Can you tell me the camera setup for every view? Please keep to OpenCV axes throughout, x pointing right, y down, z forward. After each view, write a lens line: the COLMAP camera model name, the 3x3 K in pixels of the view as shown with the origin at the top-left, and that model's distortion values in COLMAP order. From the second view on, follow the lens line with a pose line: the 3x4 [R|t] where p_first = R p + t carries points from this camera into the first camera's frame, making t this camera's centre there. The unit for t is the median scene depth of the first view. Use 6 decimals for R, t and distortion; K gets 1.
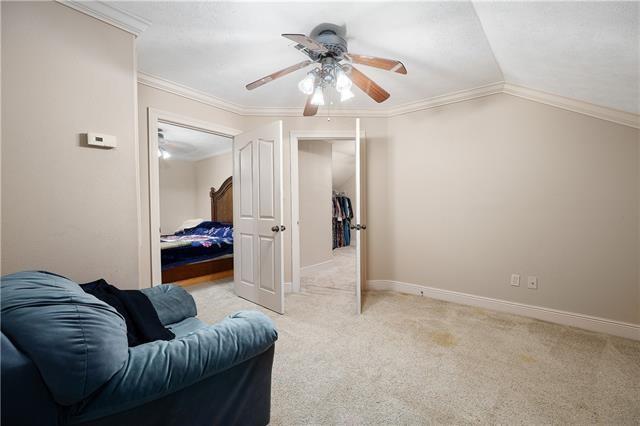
lens RADIAL K [[258.7, 0, 320.0], [0, 258.7, 213.0], [0, 0, 1]] dist [0.000155, 0.000020]
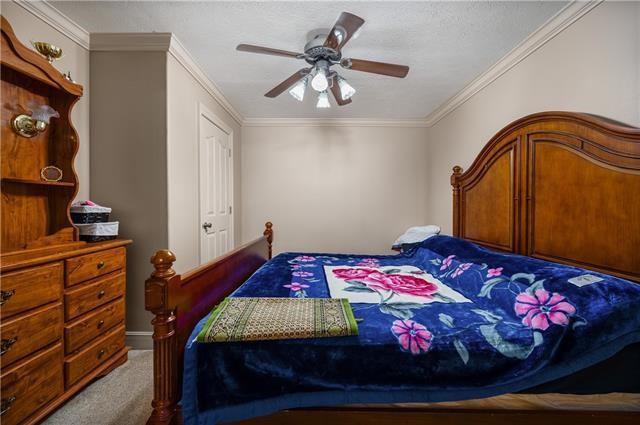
lens RADIAL K [[258.7, 0, 320.0], [0, 258.7, 212.5], [0, 0, 1]] dist [0.000155, 0.000020]
pose [[0.619320, 0.023197, -0.784796, -0.203691], [-0.024823, 0.999642, 0.009959, -0.008605], [0.784746, 0.013313, 0.619675, 0.531009]]
